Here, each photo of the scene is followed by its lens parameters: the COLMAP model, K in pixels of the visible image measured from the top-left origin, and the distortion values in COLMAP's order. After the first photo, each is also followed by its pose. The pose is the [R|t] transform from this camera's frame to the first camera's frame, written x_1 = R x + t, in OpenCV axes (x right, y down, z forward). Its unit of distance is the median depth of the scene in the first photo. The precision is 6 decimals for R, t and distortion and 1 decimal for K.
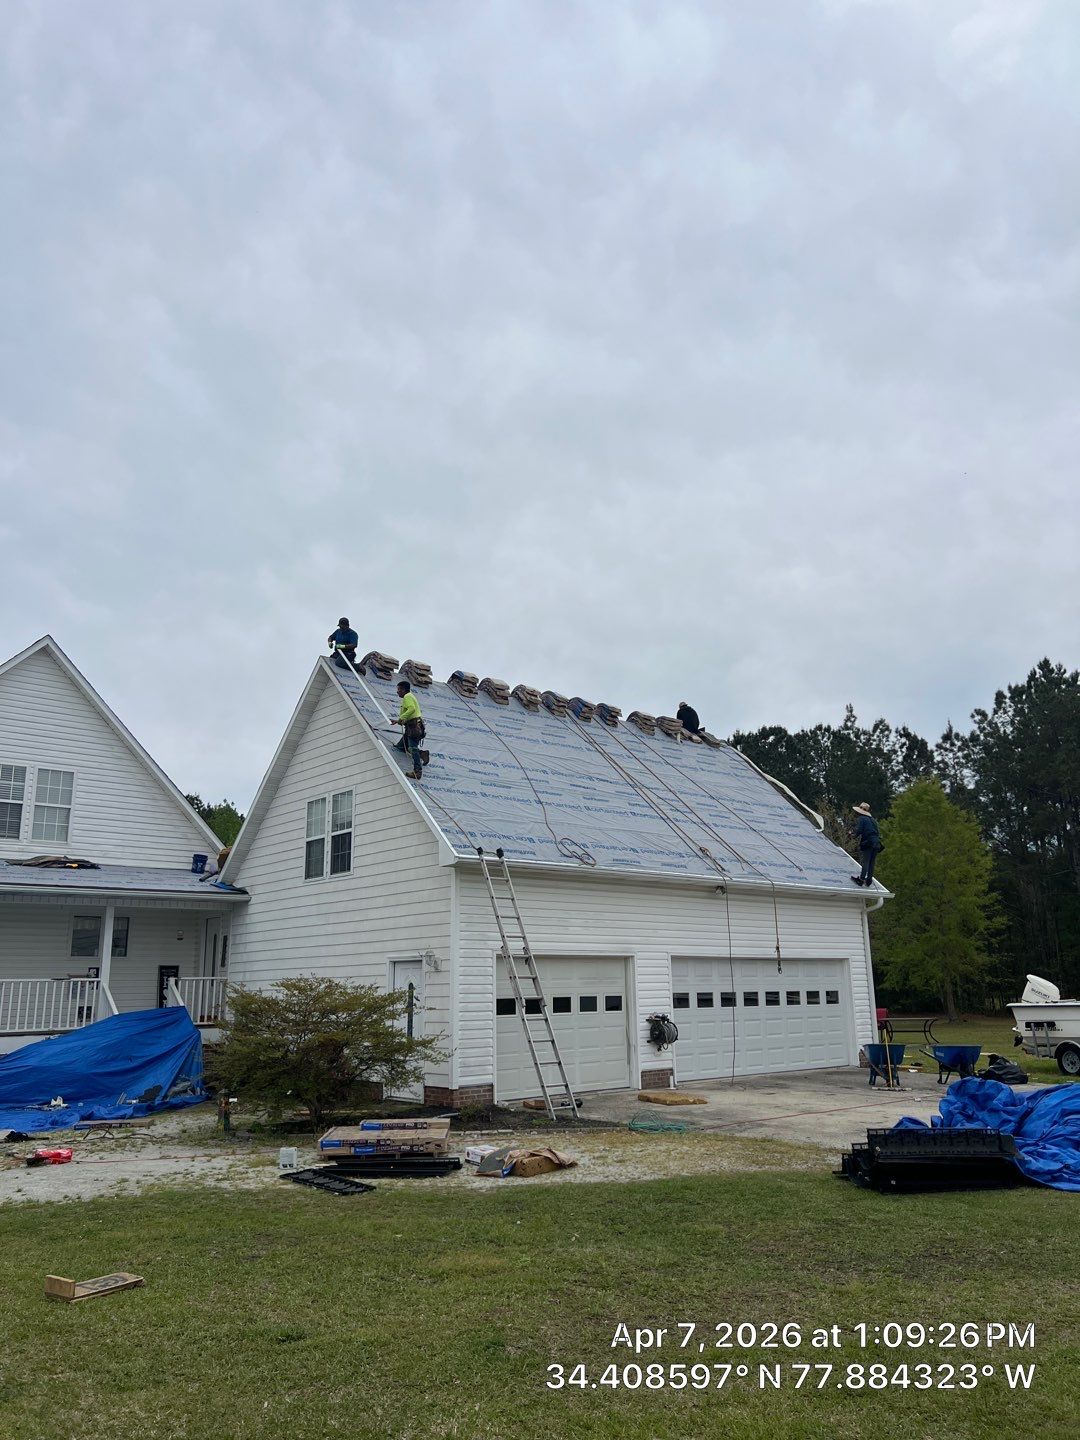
lens RADIAL K [[1066.9, 0, 556.8], [0, 1066.9, 669.0], [0, 0, 1]] dist [0.013879, -0.007991]
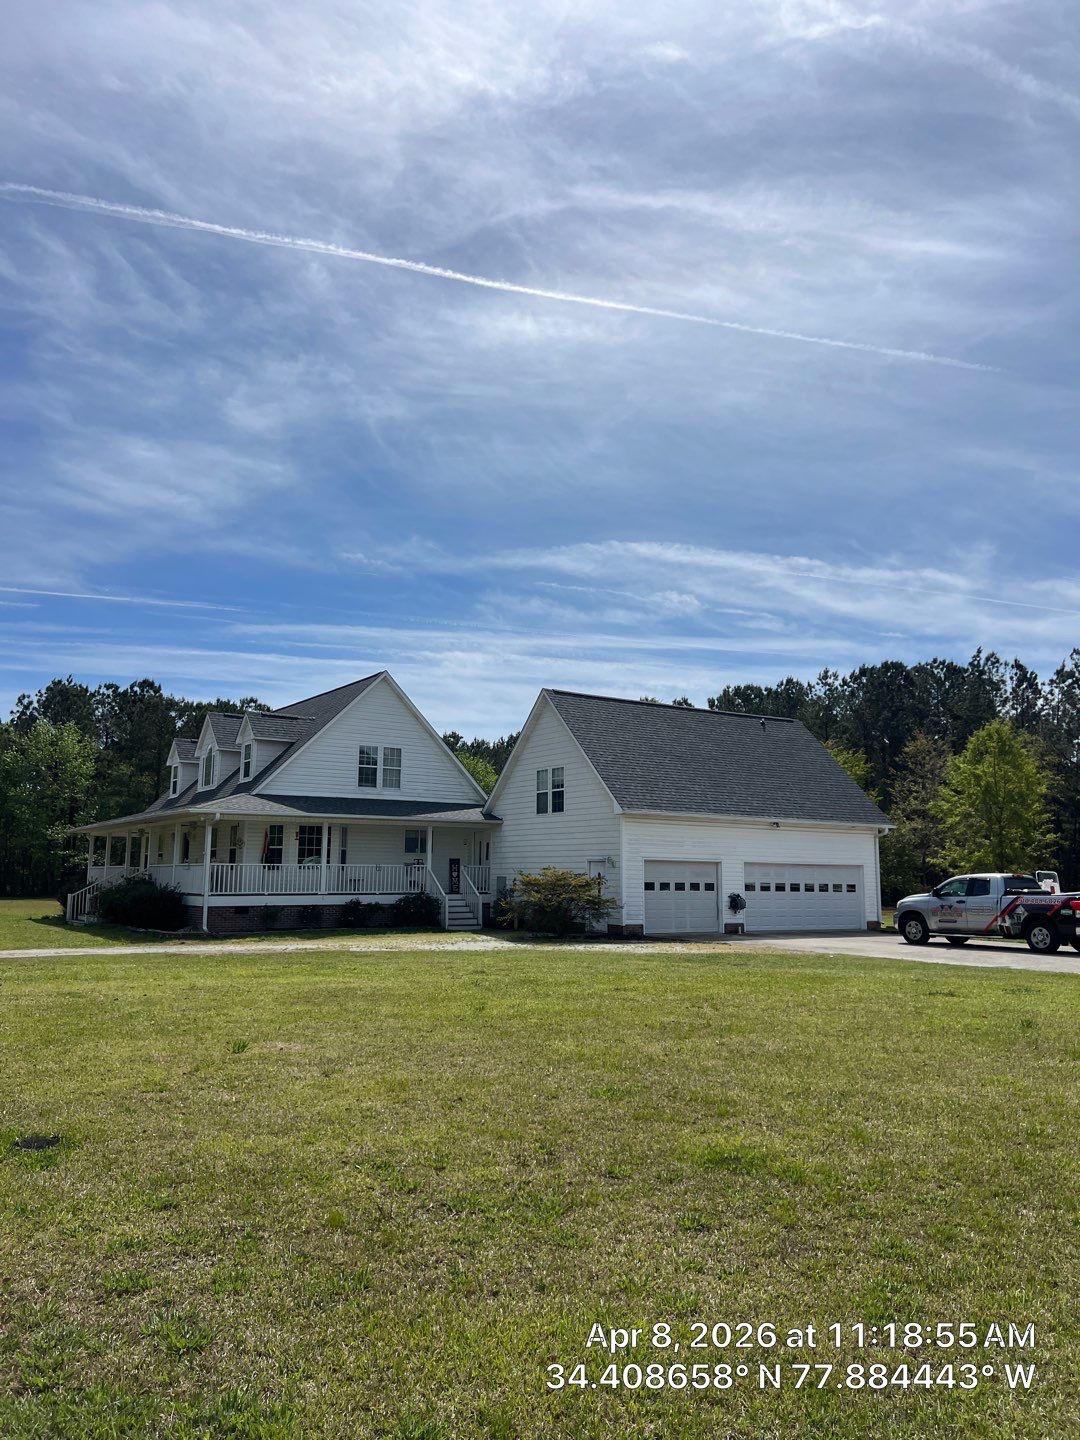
lens RADIAL K [[1135.6, 0, 544.6], [0, 1135.6, 705.0], [0, 0, 1]] dist [0.045730, -0.044577]
pose [[0.989086, 0.006435, -0.147199, 0.054941], [0.014357, 0.990082, 0.139754, -0.248993], [0.146639, -0.140342, 0.979184, -0.829881]]
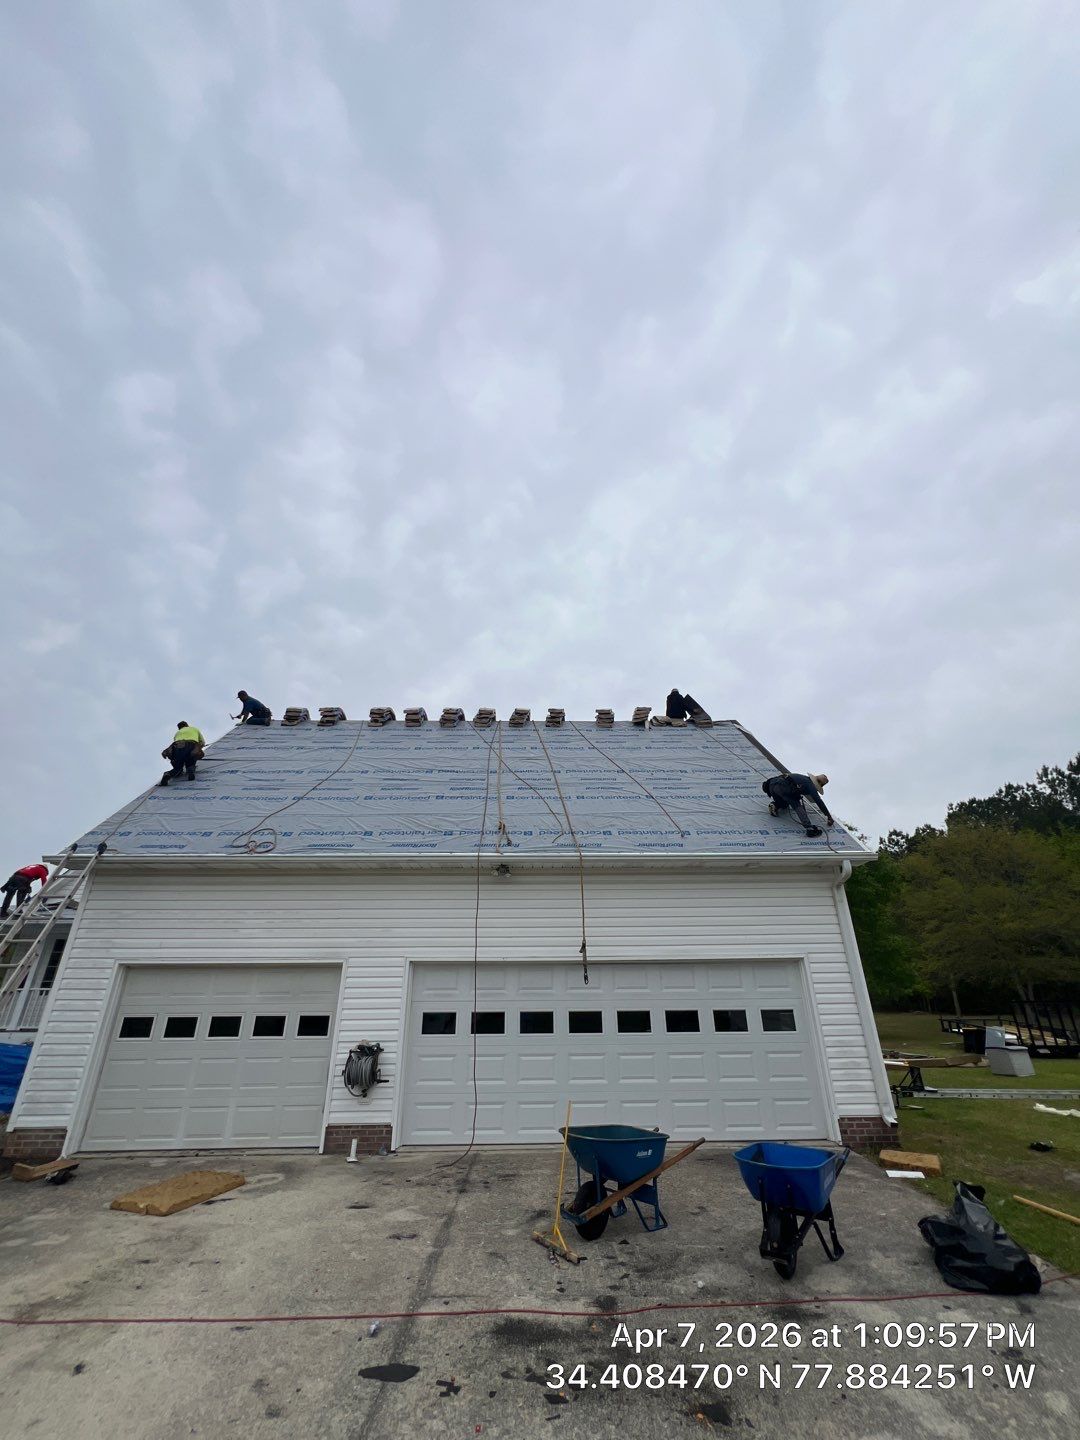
lens RADIAL K [[604.0, 0, 551.9], [0, 604.0, 692.9], [0, 0, 1]] dist [-0.004712, 0.000252]
pose [[0.764653, -0.286283, -0.577363, 0.488963], [0.182789, 0.955465, -0.231679, 0.197870], [0.617976, 0.071618, 0.782928, 0.690375]]
